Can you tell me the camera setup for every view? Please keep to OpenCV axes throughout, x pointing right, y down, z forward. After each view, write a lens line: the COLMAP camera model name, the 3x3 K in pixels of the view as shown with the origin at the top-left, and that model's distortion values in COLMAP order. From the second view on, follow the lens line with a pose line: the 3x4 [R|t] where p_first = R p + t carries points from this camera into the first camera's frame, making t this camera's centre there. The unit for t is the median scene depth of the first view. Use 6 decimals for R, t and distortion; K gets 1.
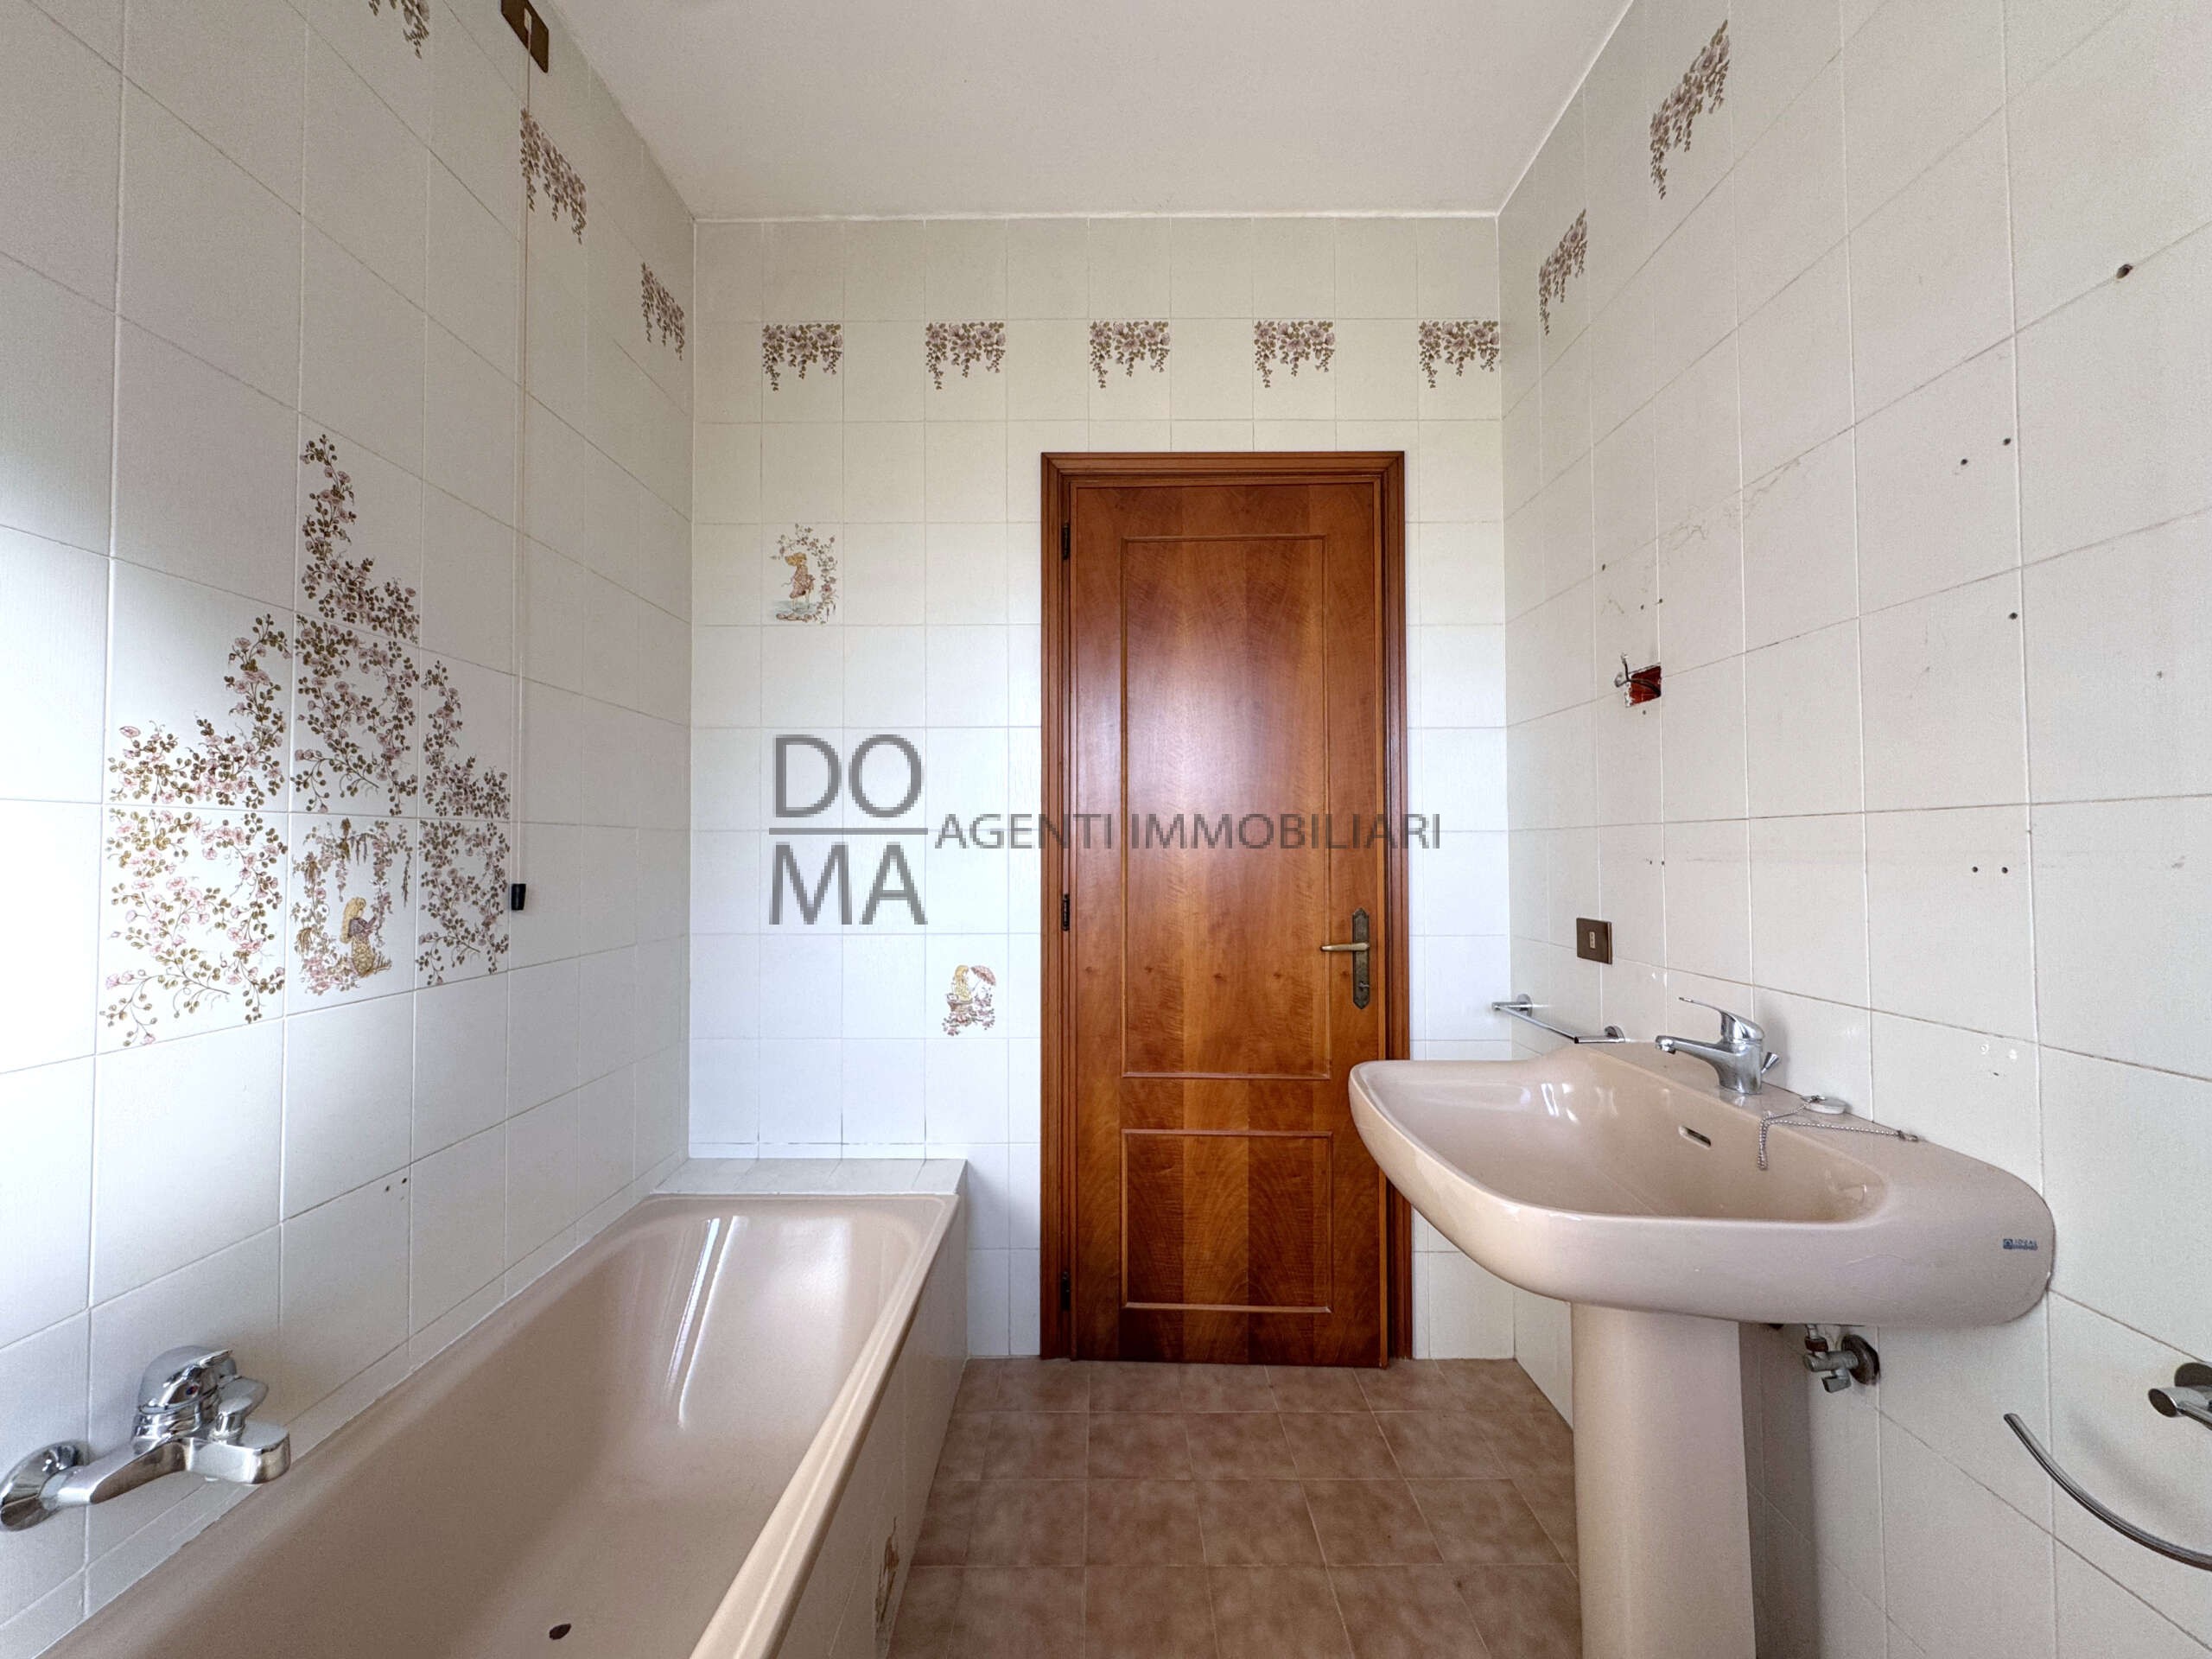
lens RADIAL K [[875.6, 0, 1063.1], [0, 875.6, 834.5], [0, 0, 1]] dist [-0.002433, 0.000510]
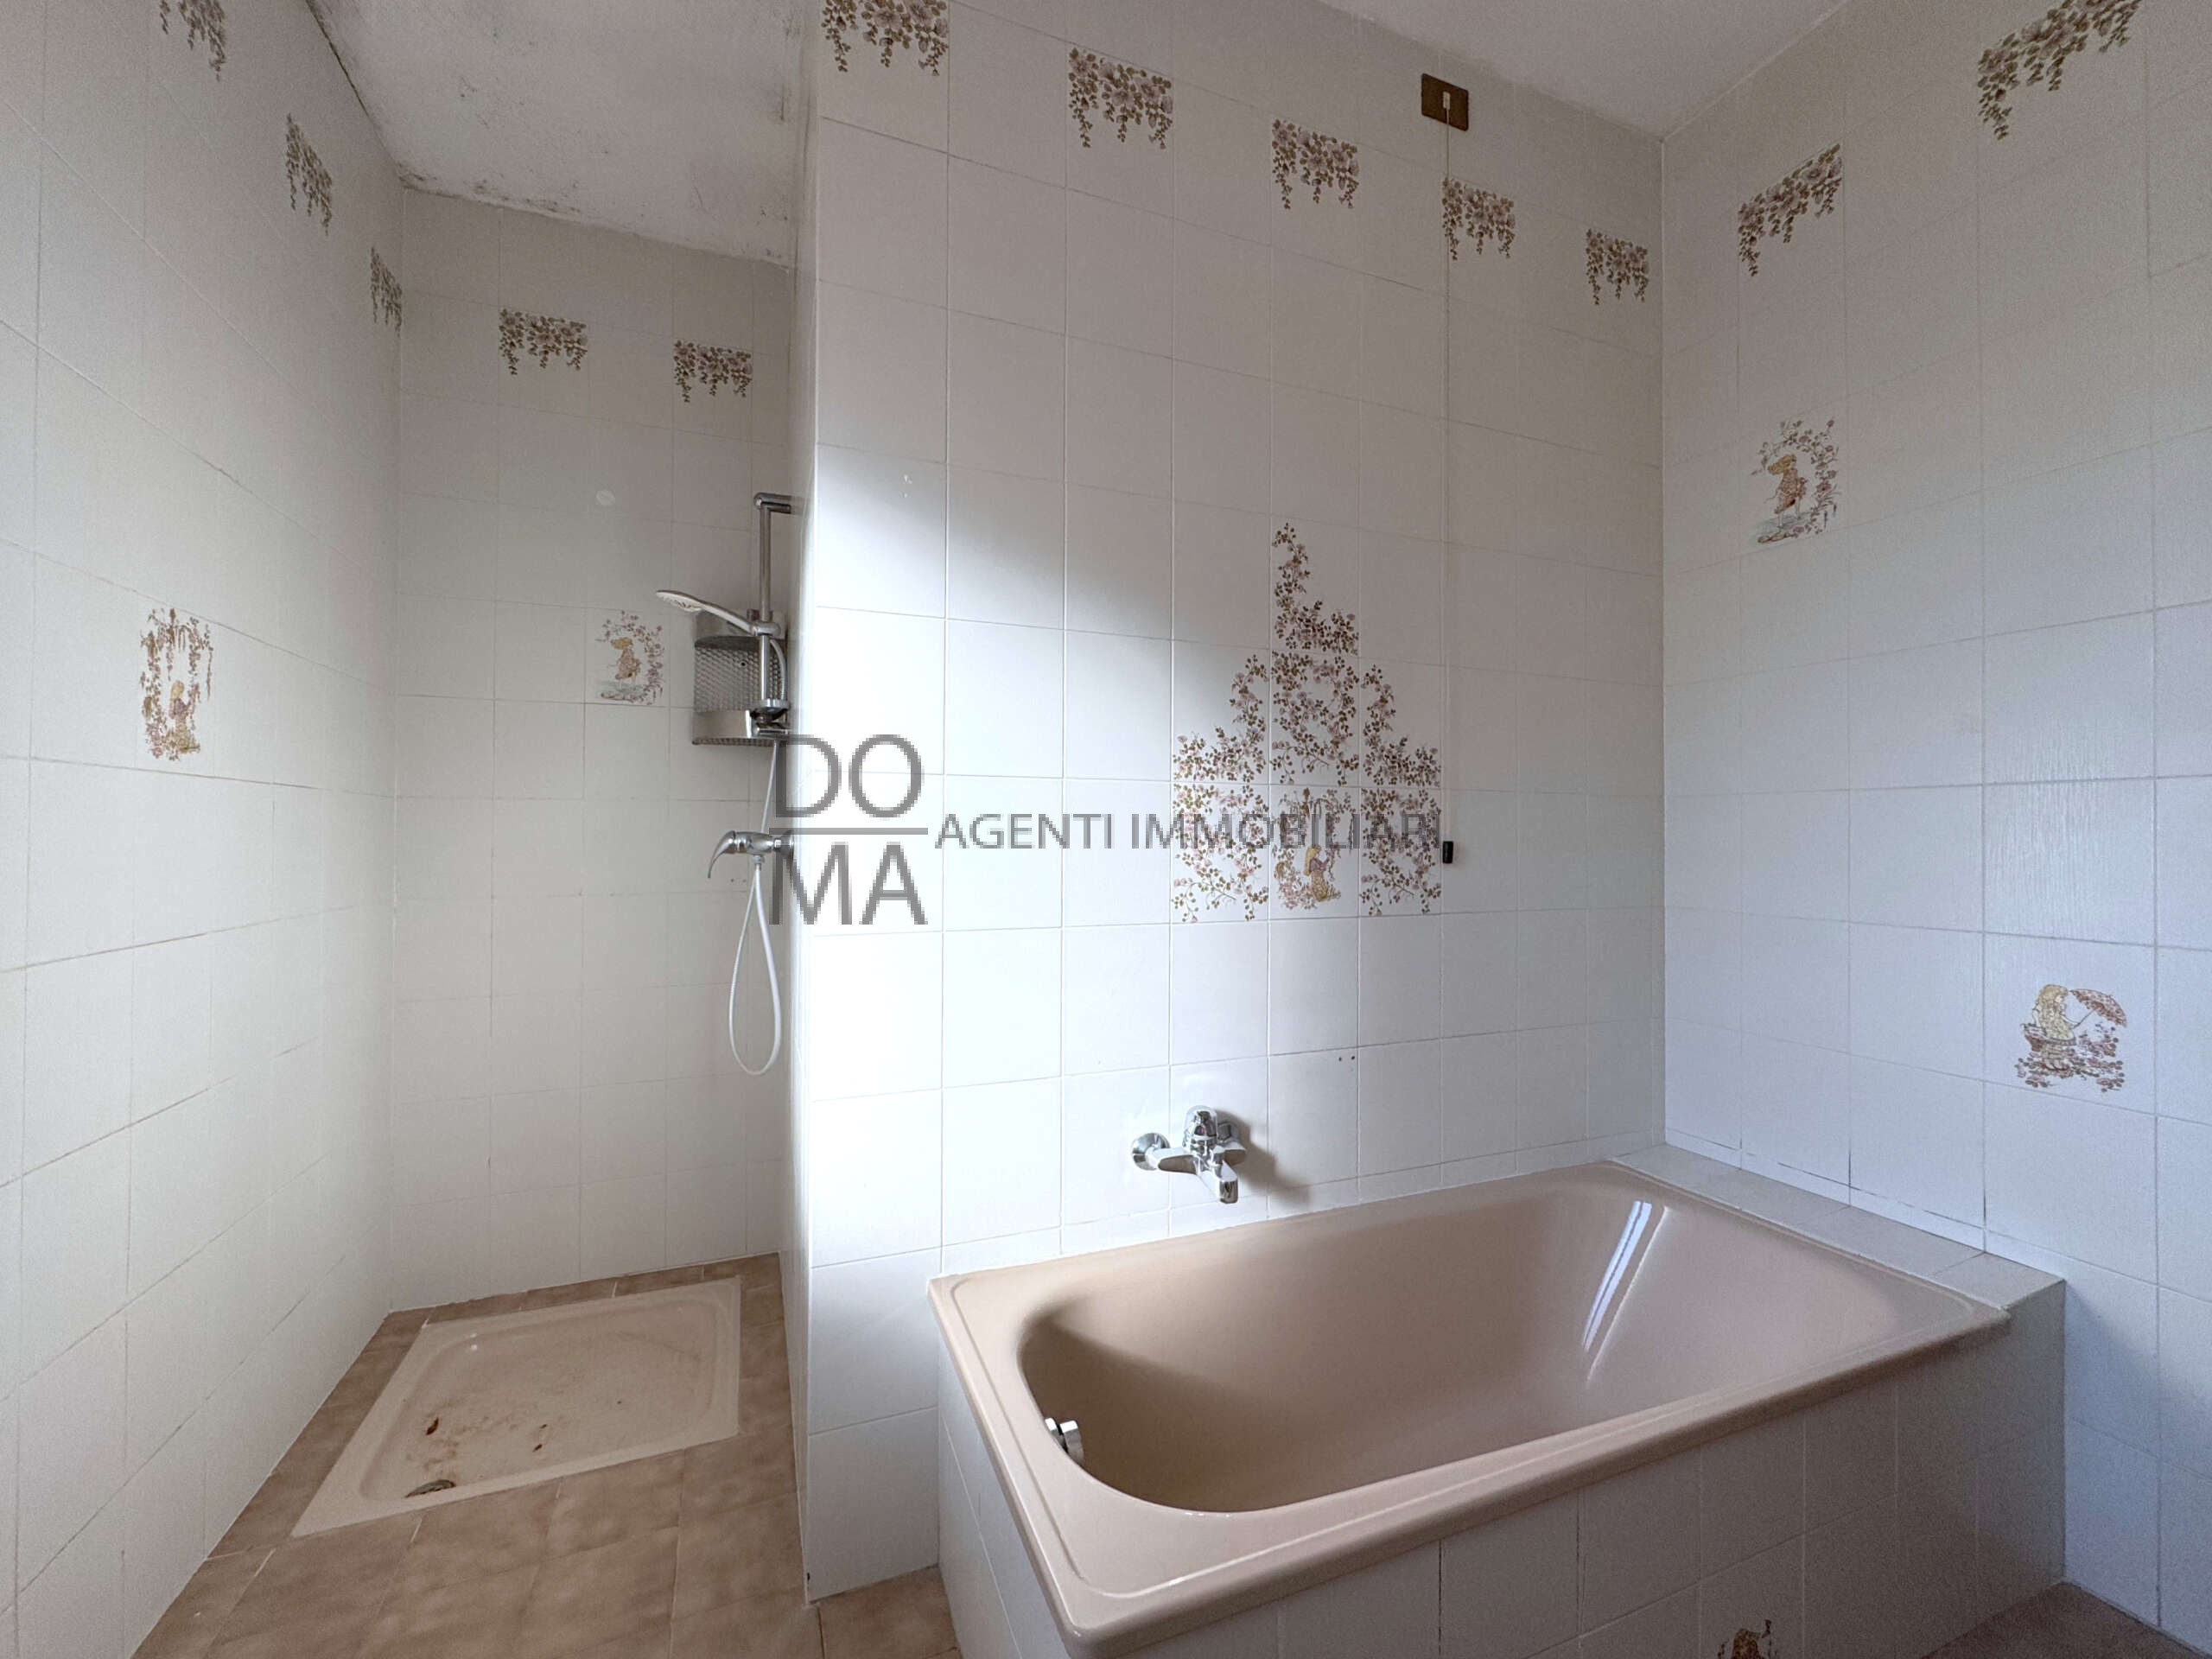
lens RADIAL K [[875.6, 0, 1114.9], [0, 875.6, 834.9], [0, 0, 1]] dist [-0.002433, 0.000510]
pose [[0.400998, 0.007703, -0.916046, 0.320299], [0.007839, 0.999899, 0.011839, 0.034596], [0.916045, -0.011928, 0.400898, 0.128775]]
